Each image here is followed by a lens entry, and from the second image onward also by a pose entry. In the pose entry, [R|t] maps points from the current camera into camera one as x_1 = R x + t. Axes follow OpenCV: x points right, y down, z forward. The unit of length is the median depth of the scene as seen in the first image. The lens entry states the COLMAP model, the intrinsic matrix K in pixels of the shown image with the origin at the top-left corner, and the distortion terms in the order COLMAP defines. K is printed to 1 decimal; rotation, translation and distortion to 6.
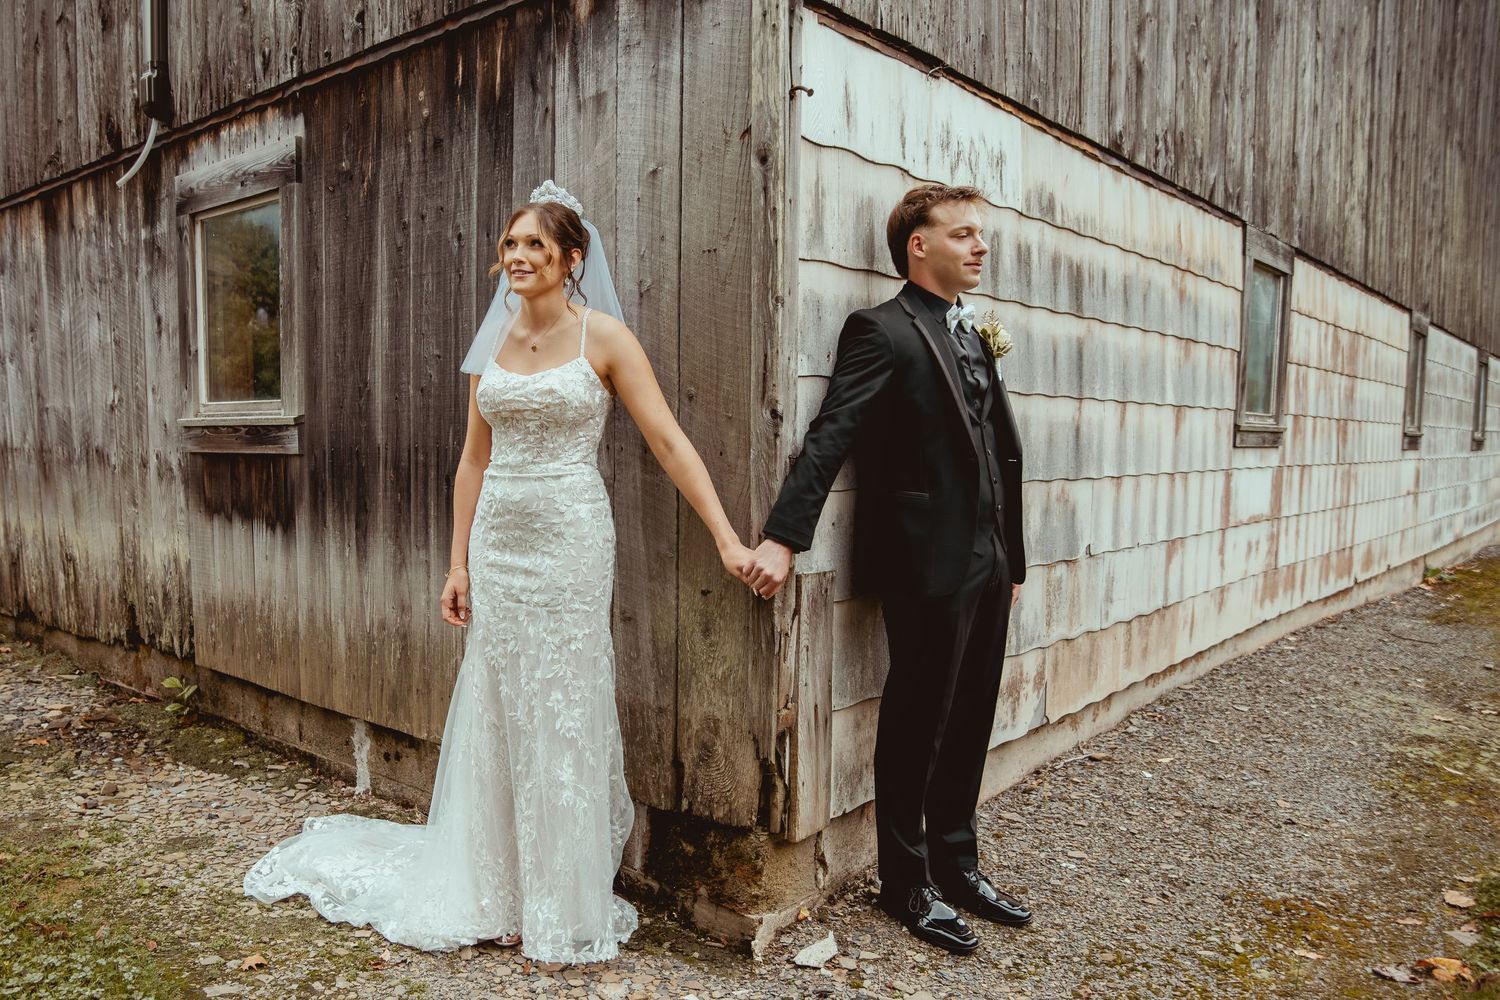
lens RADIAL K [[1107.8, 0, 750.0], [0, 1107.8, 500.0], [0, 0, 1]] dist [-0.081360, 0.073356]
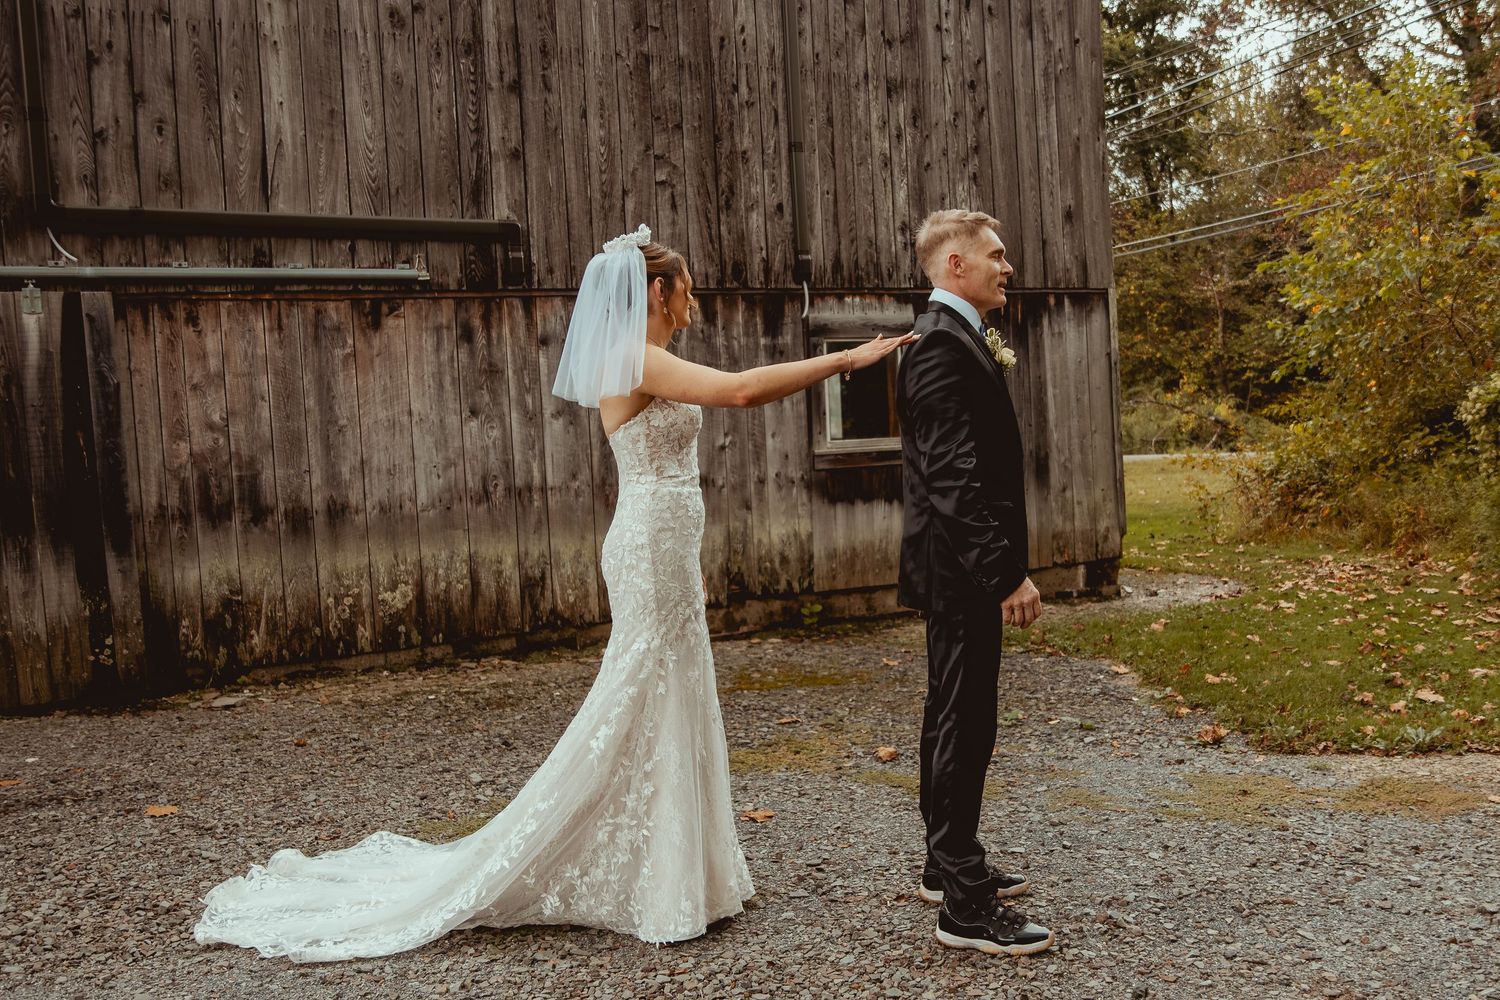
lens RADIAL K [[1112.2, 0, 750.0], [0, 1112.2, 500.0], [0, 0, 1]] dist [-0.003740, 0.025726]
pose [[0.421543, -0.059600, 0.904848, -3.479952], [0.112531, 0.993563, 0.013018, -0.047459], [-0.899799, 0.096336, 0.425536, 0.529241]]
